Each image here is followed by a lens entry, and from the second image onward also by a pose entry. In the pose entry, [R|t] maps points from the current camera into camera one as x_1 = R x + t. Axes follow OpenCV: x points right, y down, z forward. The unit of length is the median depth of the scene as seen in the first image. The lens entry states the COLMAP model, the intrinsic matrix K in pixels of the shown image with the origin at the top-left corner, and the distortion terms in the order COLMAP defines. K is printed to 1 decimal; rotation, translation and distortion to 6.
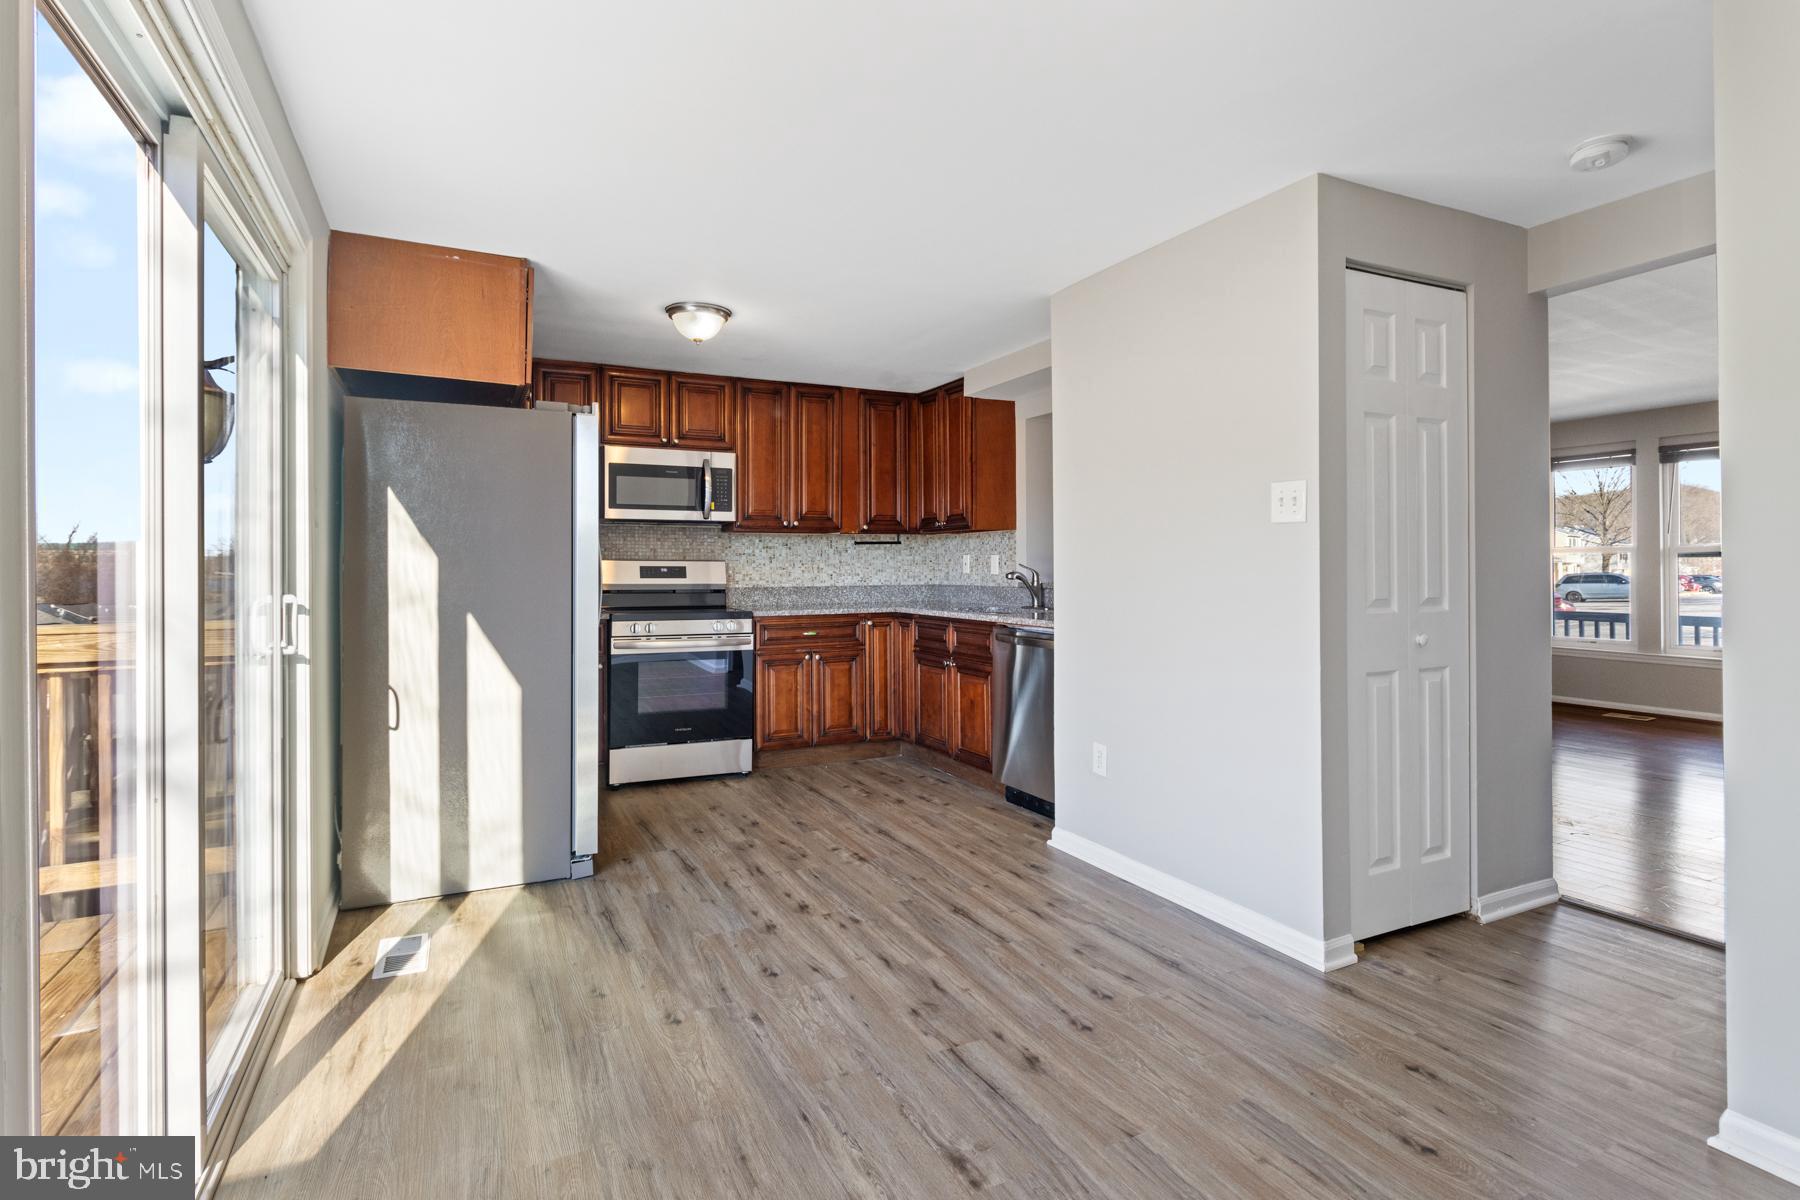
lens RADIAL K [[898.4, 0, 873.2], [0, 898.4, 568.7], [0, 0, 1]] dist [0.002817, -0.001463]
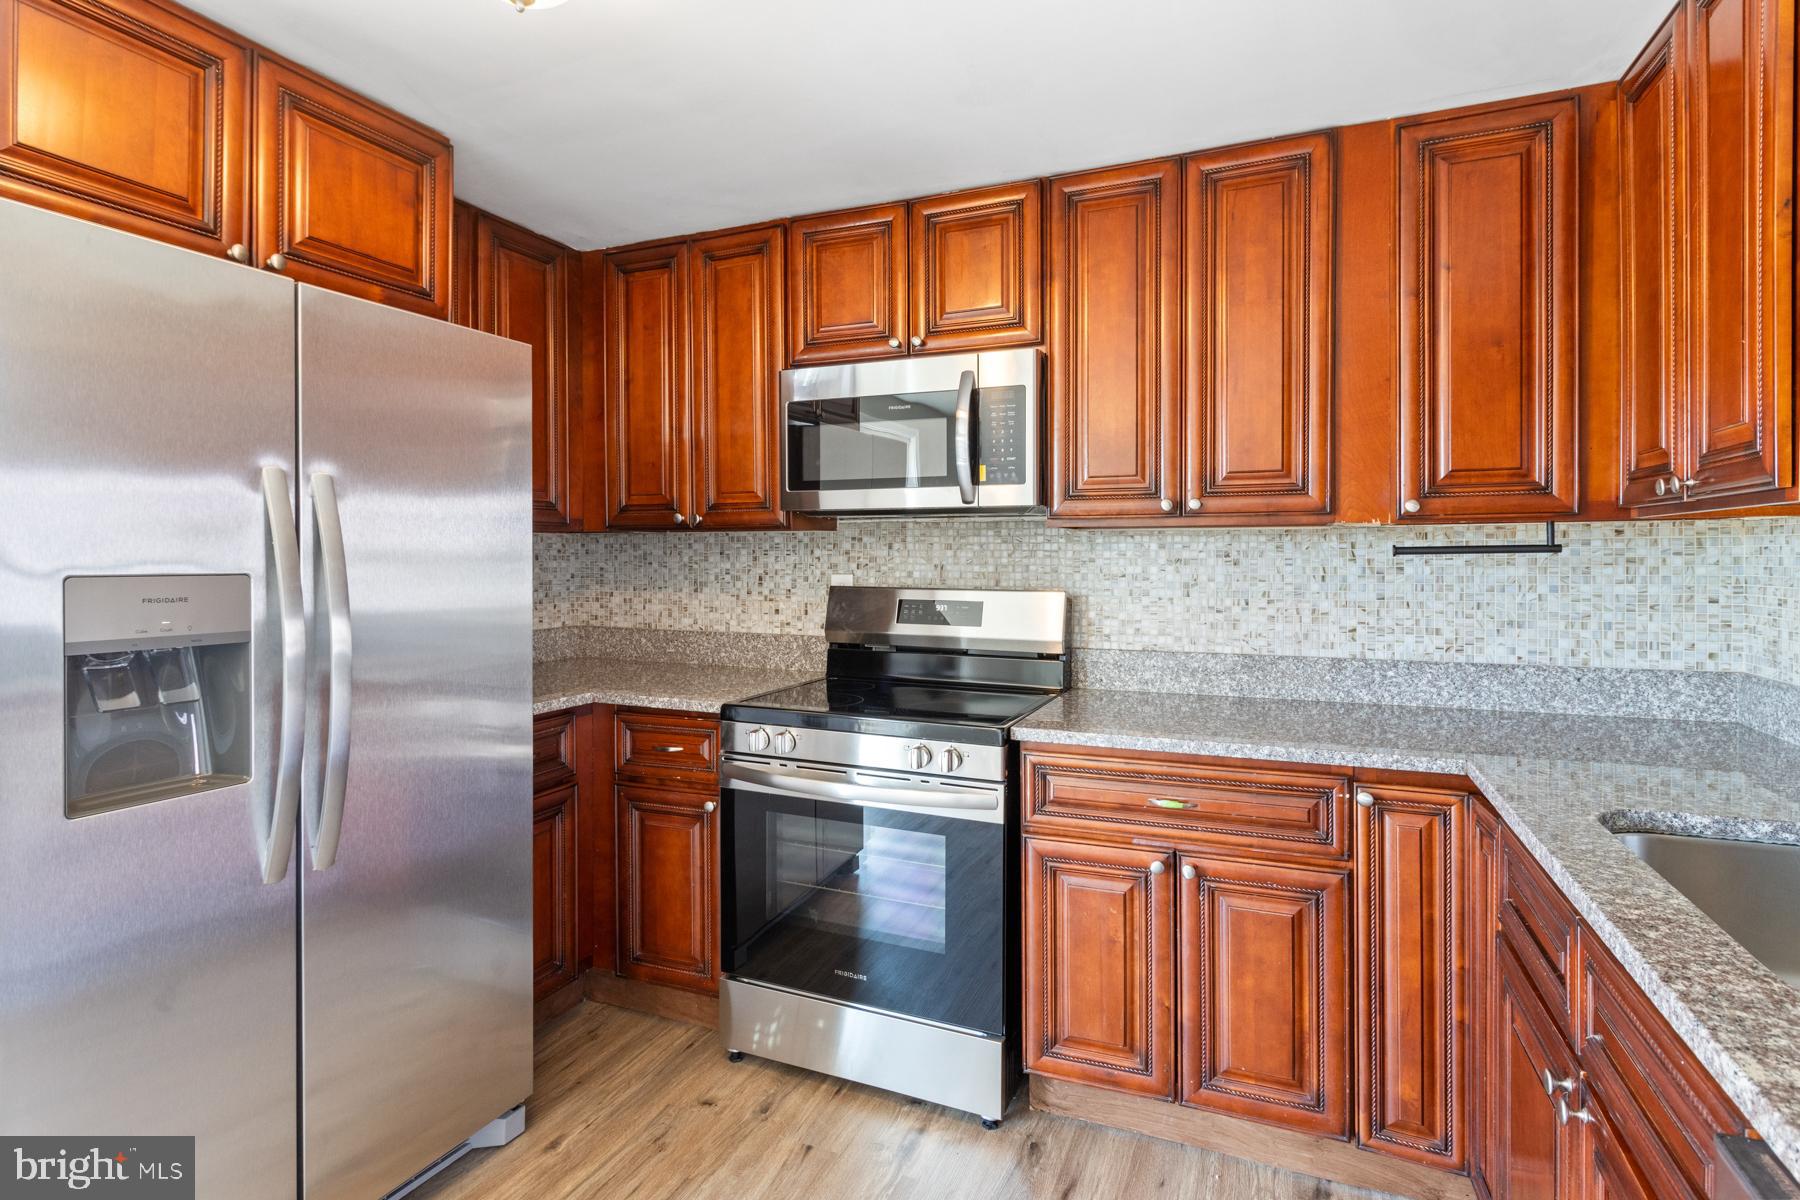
lens RADIAL K [[898.4, 0, 902.4], [0, 898.4, 564.4], [0, 0, 1]] dist [0.002817, -0.001463]
pose [[0.674989, 0.009289, -0.737769, 0.129350], [-0.002637, 0.999945, 0.010177, -0.029430], [0.737823, -0.004924, 0.674976, 0.677990]]
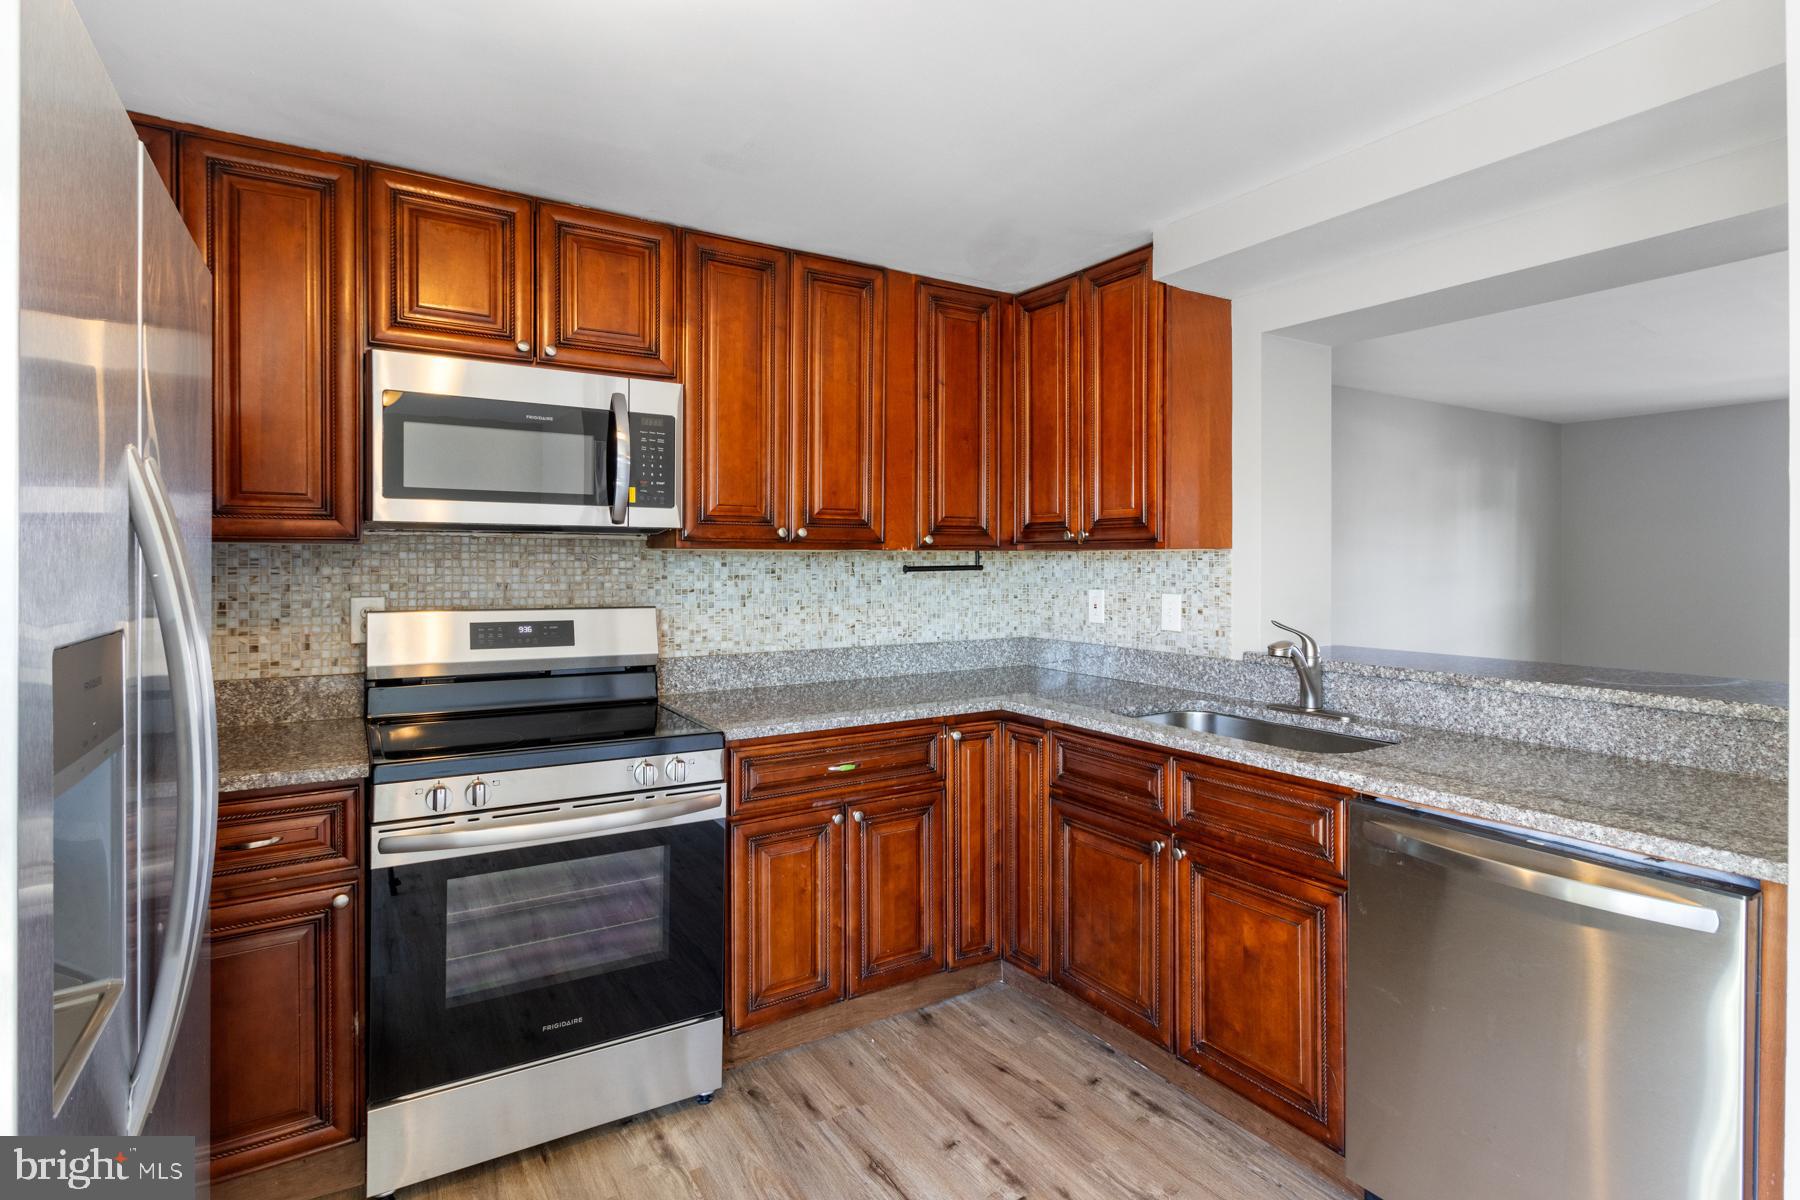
lens RADIAL K [[898.4, 0, 891.0], [0, 898.4, 563.5], [0, 0, 1]] dist [0.002817, -0.001463]
pose [[0.992444, 0.003202, 0.122656, -0.104549], [-0.003239, 0.999995, 0.000106, -0.035768], [-0.122655, -0.000503, 0.992449, 0.531899]]
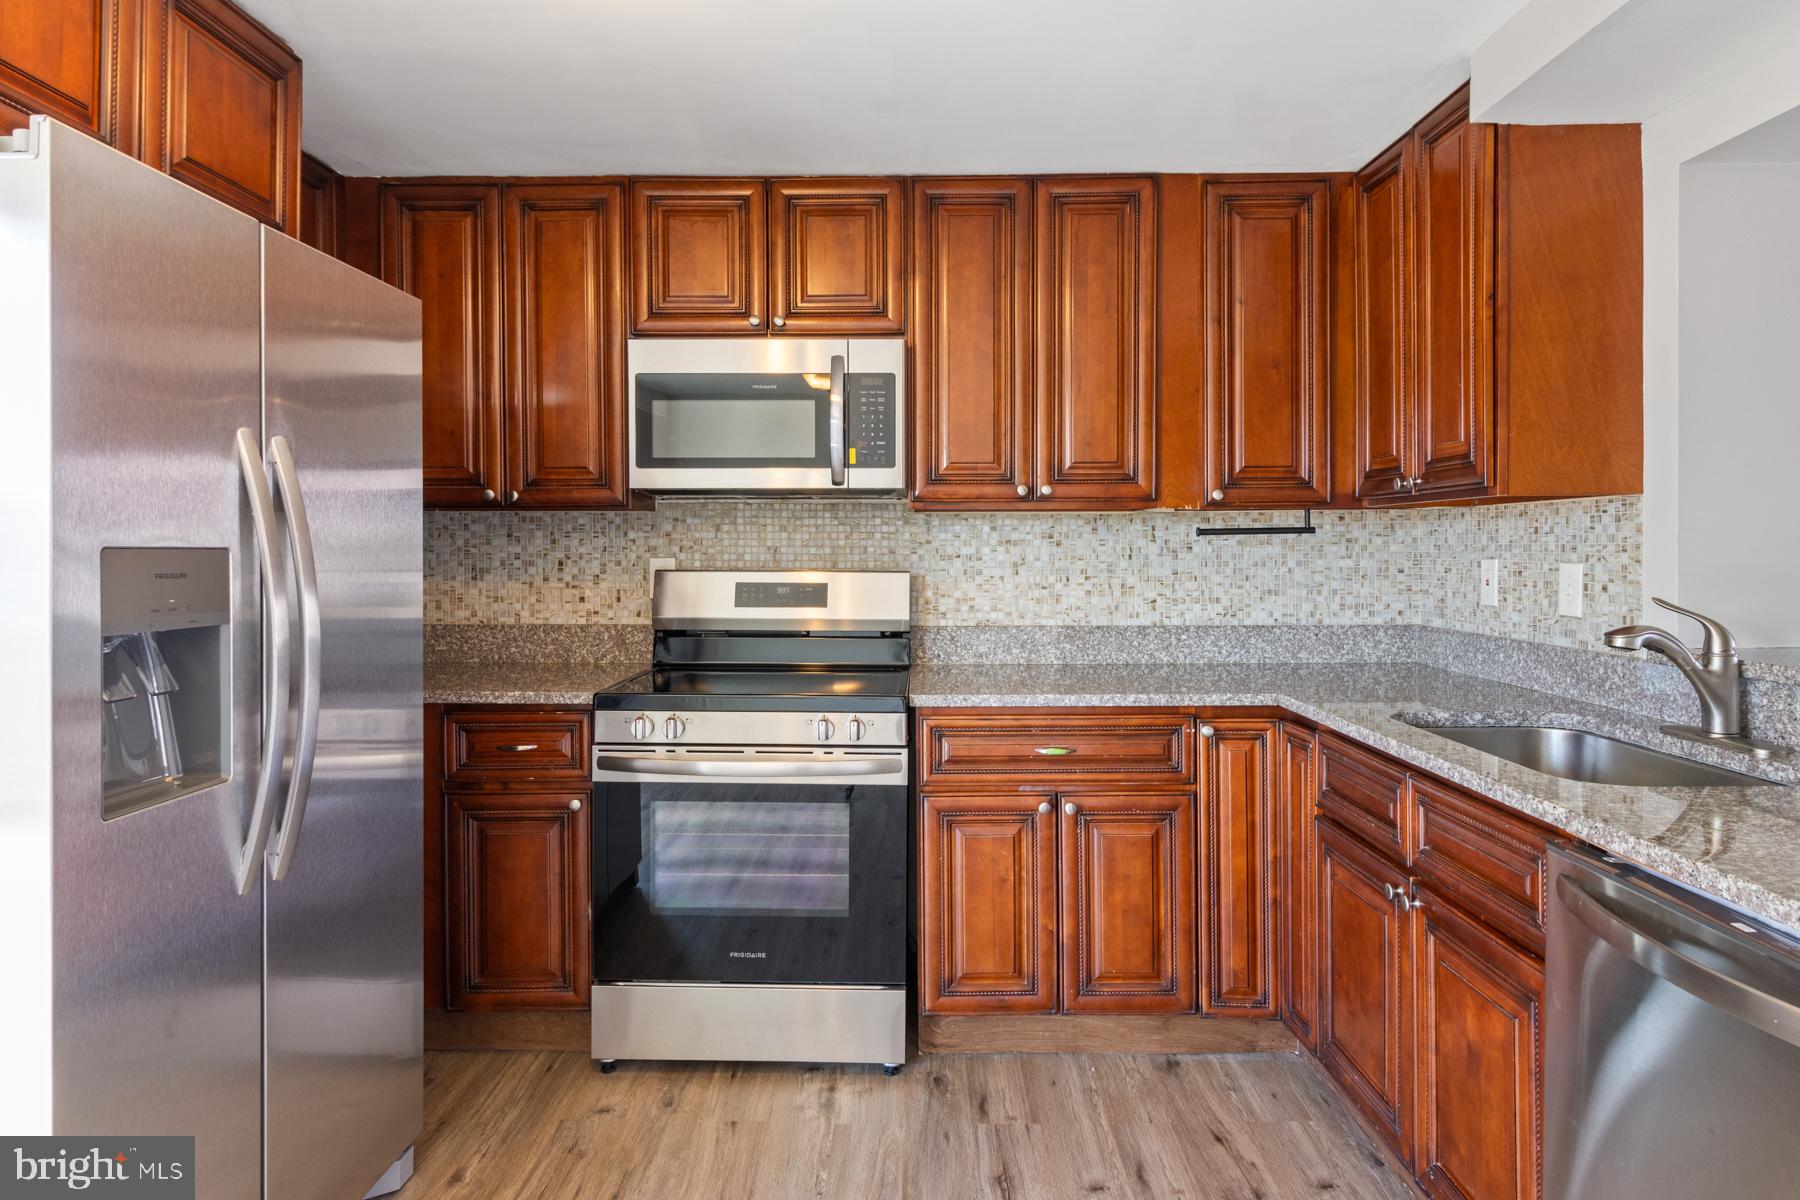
lens RADIAL K [[1060.6, 0, 891.9], [0, 1060.6, 554.7], [0, 0, 1]] dist [0.006489, -0.002975]
pose [[0.901058, 0.003731, -0.433682, 0.078877], [-0.001172, 0.999980, 0.006167, -0.023044], [0.433696, -0.005049, 0.901045, 0.524379]]
